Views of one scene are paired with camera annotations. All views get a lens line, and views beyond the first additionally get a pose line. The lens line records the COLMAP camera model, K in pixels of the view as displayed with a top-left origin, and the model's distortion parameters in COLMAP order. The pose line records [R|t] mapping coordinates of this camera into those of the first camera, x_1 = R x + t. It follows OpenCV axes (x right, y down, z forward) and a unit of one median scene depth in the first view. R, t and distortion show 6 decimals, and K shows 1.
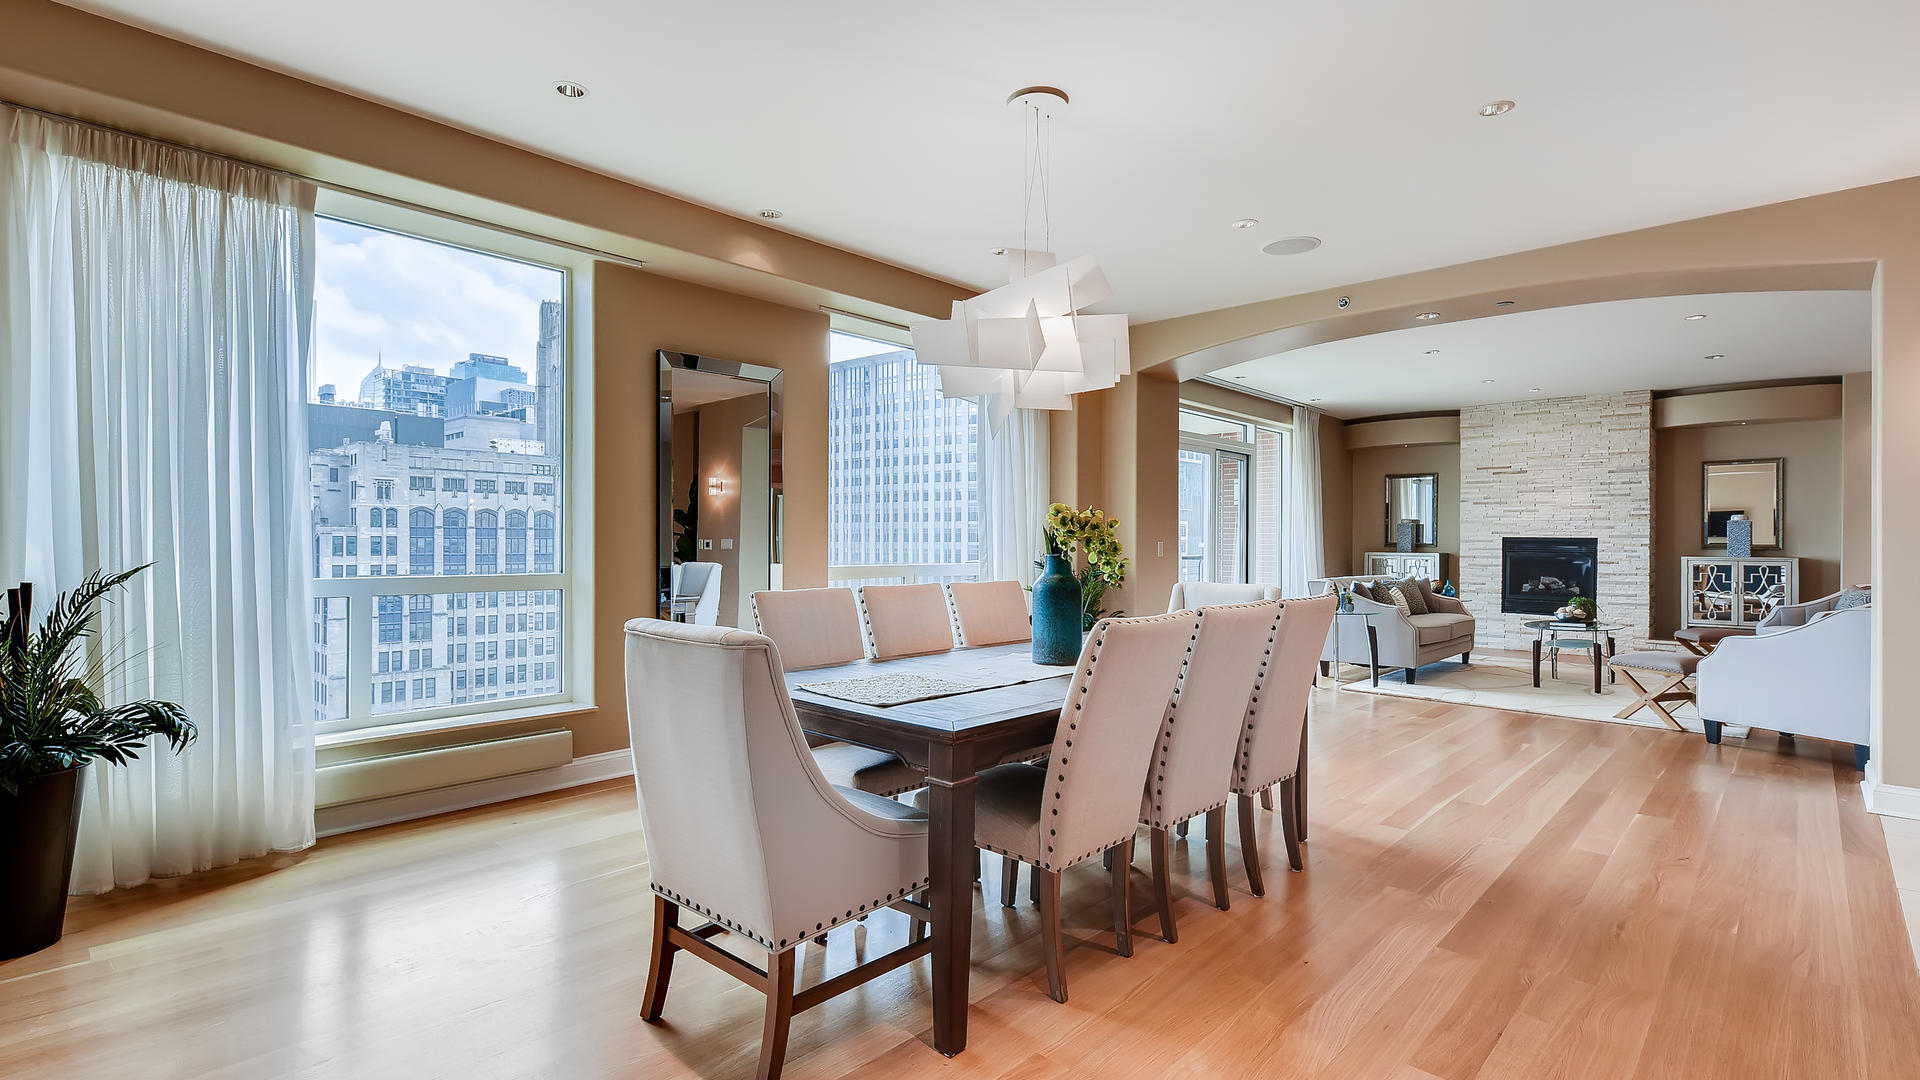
lens RADIAL K [[895.6, 0, 962.7], [0, 895.6, 550.0], [0, 0, 1]] dist [0.017864, -0.001176]
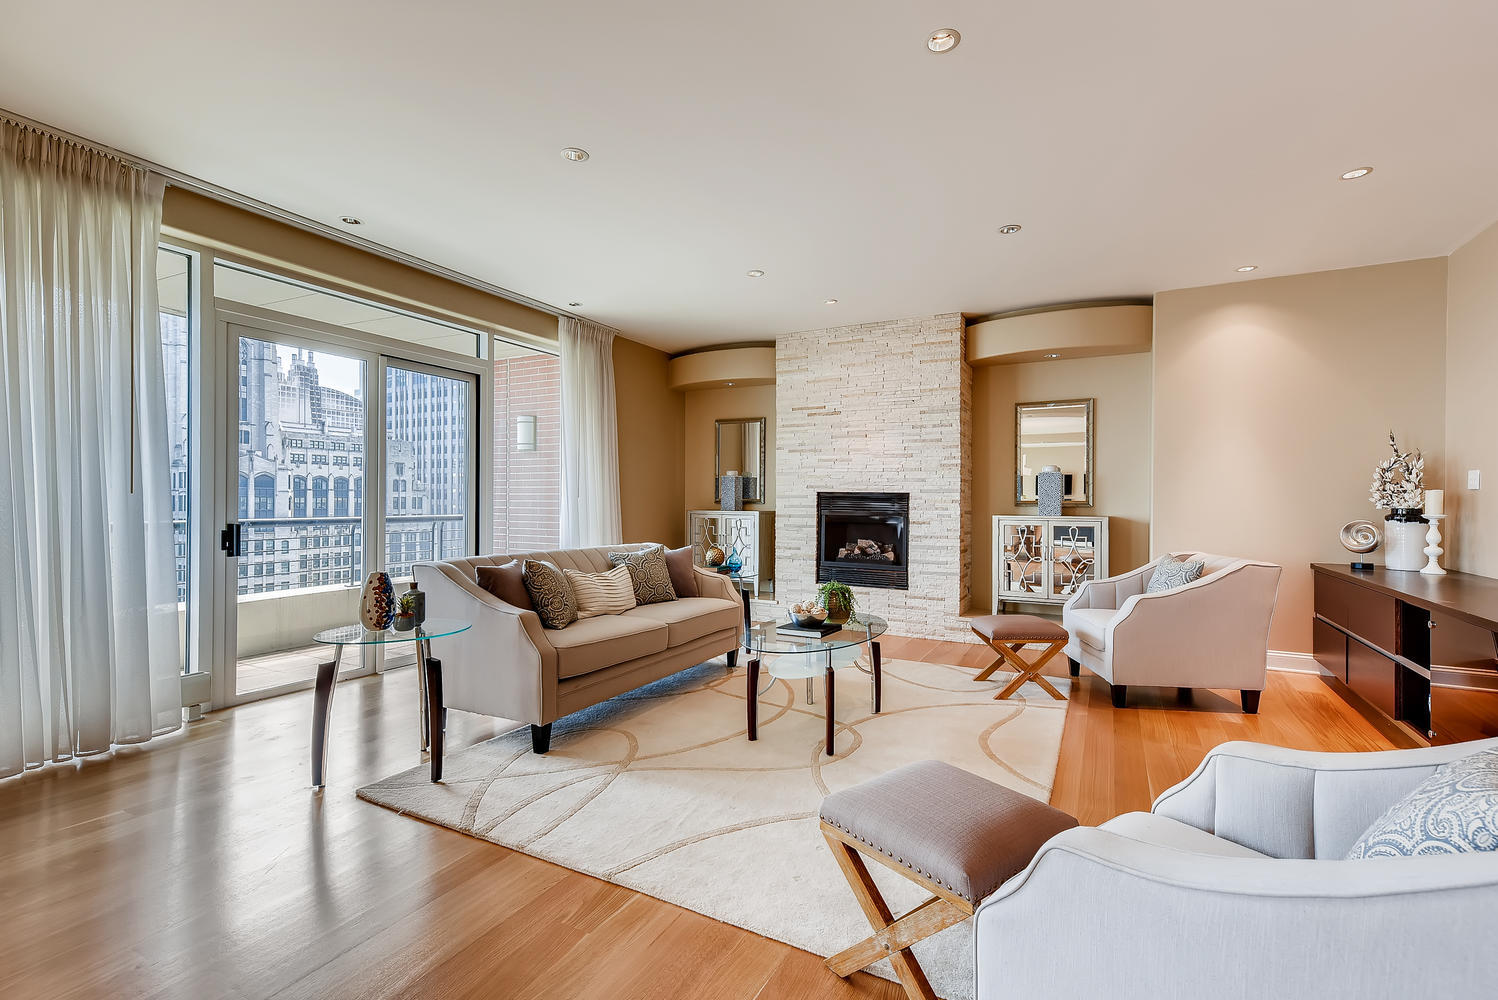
lens RADIAL K [[680.0, 0, 755.6], [0, 680.0, 502.9], [0, 0, 1]] dist [0.022297, 0.000399]
pose [[0.964017, -0.000224, 0.265840, 0.402488], [0.001457, 0.999989, -0.004439, -0.001536], [-0.265836, 0.004666, 0.964007, 0.438238]]
